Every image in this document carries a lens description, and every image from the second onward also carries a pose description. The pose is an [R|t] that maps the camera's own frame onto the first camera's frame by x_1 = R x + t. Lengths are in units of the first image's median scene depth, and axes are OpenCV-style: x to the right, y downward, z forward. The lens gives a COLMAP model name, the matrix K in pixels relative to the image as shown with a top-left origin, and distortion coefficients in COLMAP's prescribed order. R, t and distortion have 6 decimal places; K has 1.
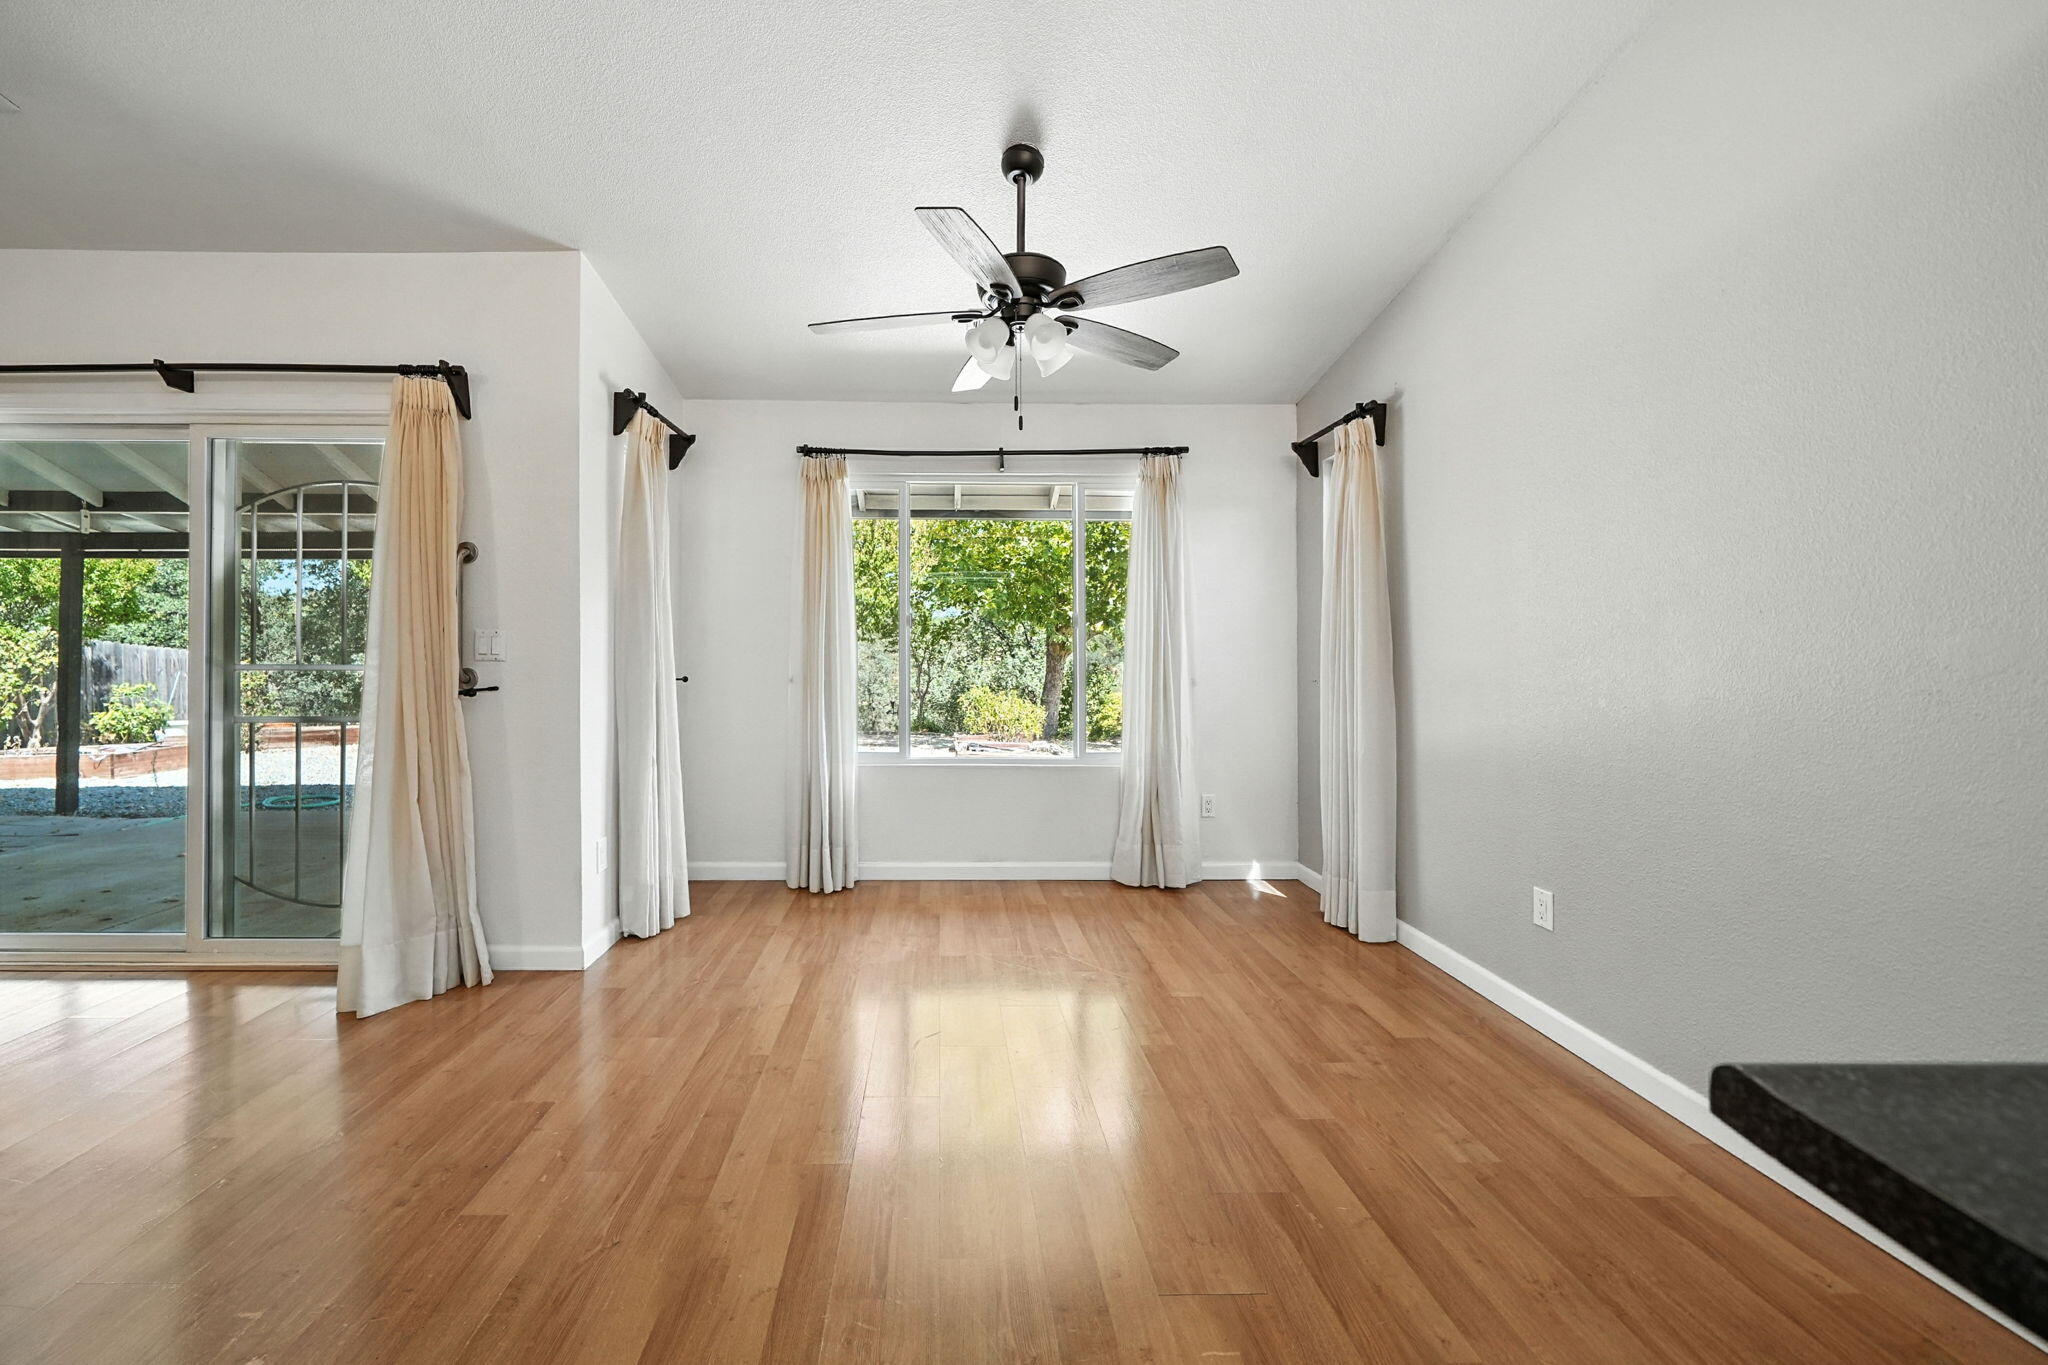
lens RADIAL K [[749.0, 0, 951.2], [0, 749.0, 640.8], [0, 0, 1]] dist [-0.000001, -0.000035]
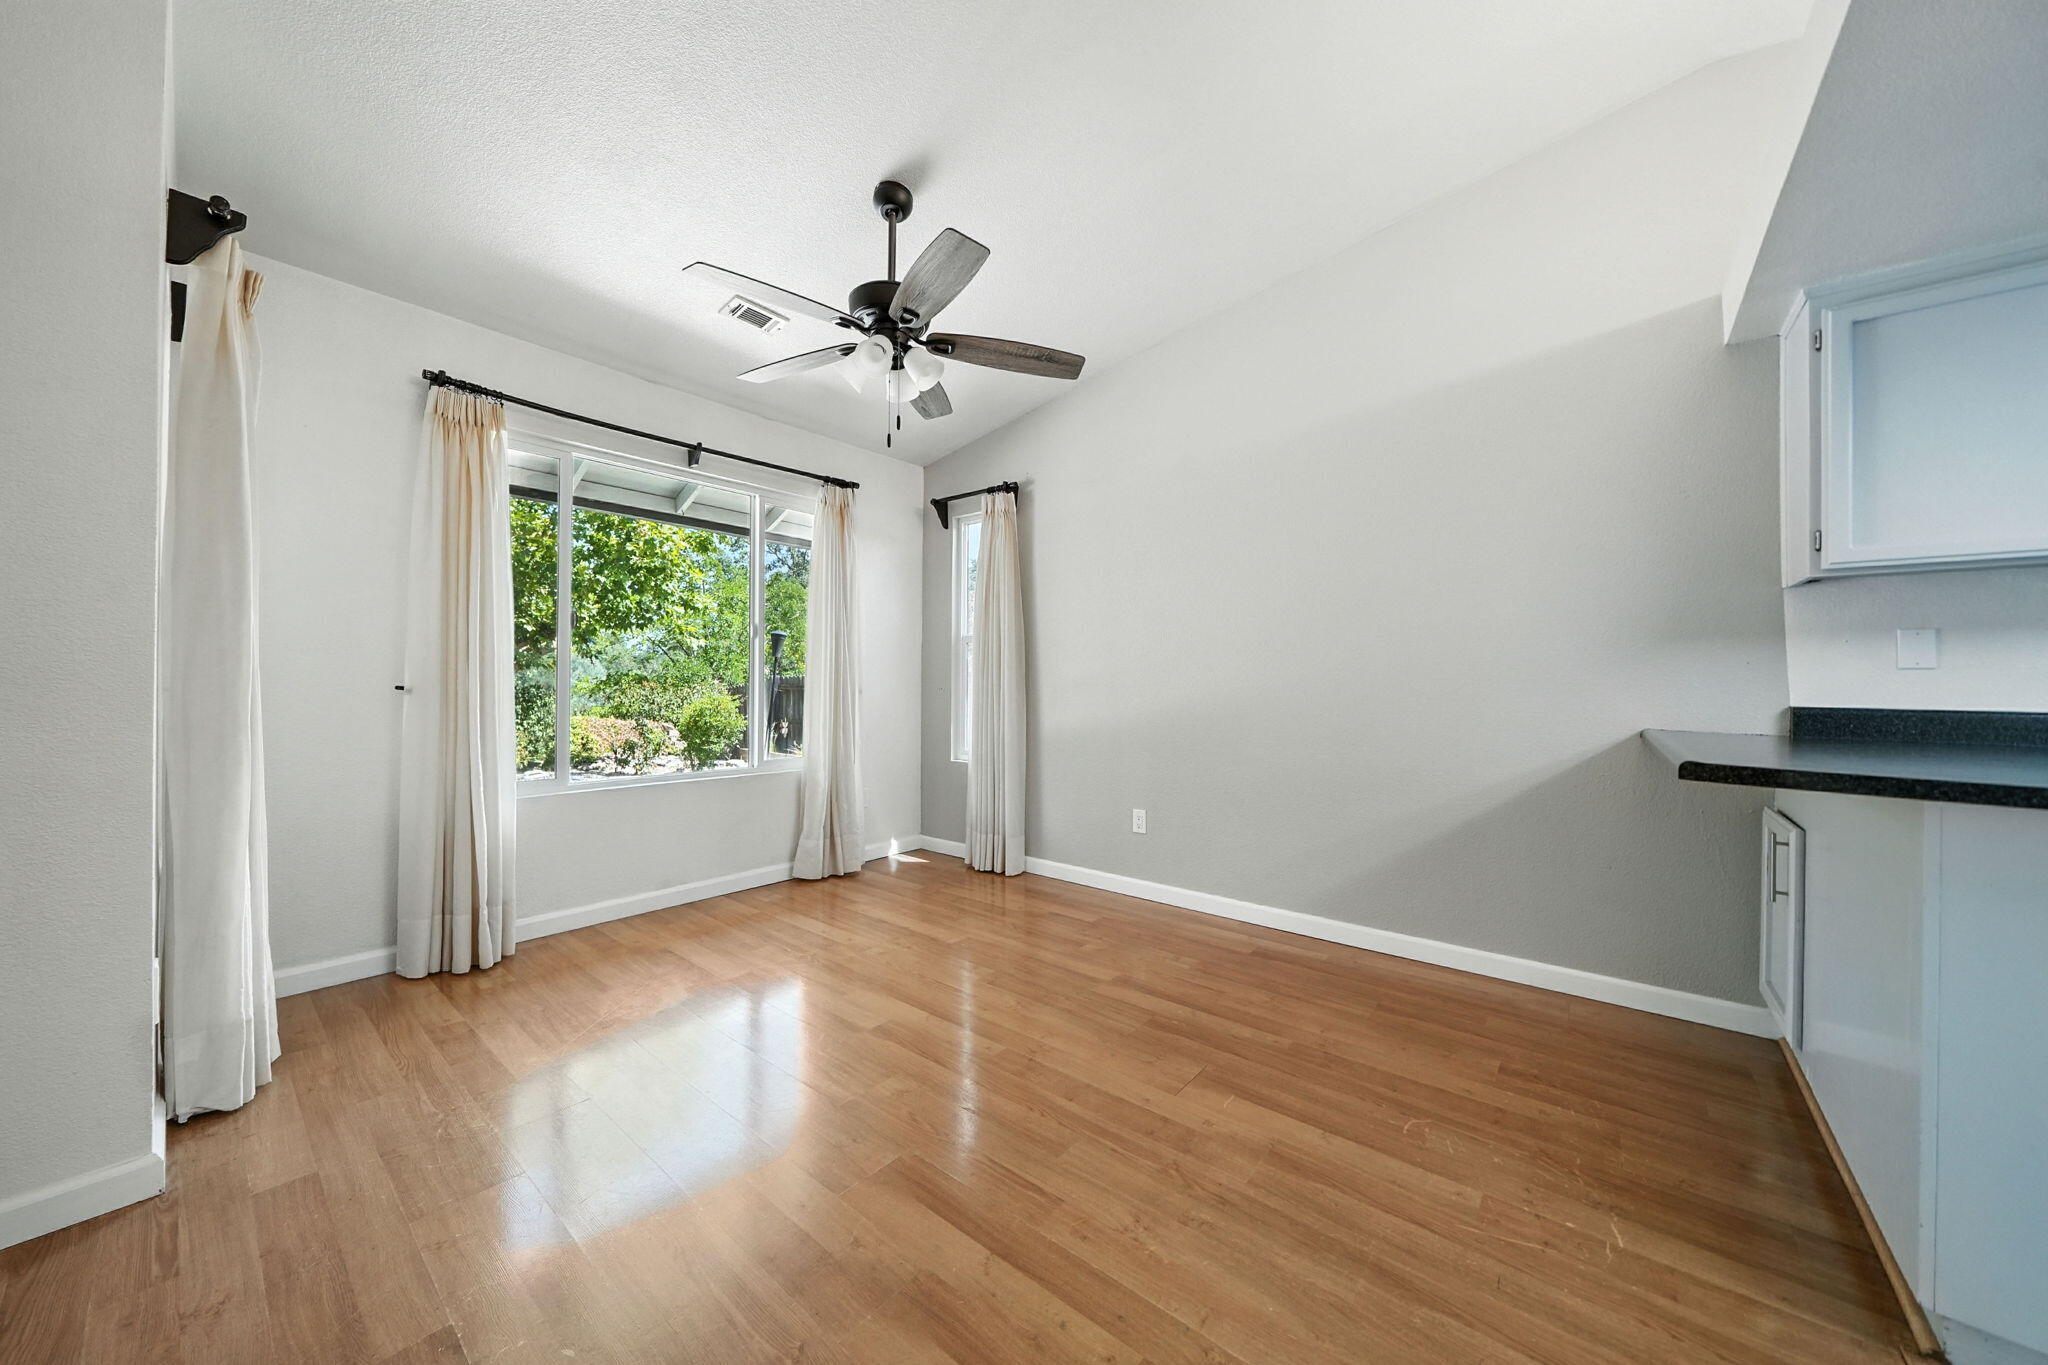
lens RADIAL K [[712.8, 0, 987.6], [0, 712.8, 666.2], [0, 0, 1]] dist [0.000515, -0.000044]
pose [[0.667511, 0.020632, 0.744314, -0.369746], [-0.018759, 0.999765, -0.010889, 0.027509], [-0.744363, -0.006694, 0.667741, 0.135491]]
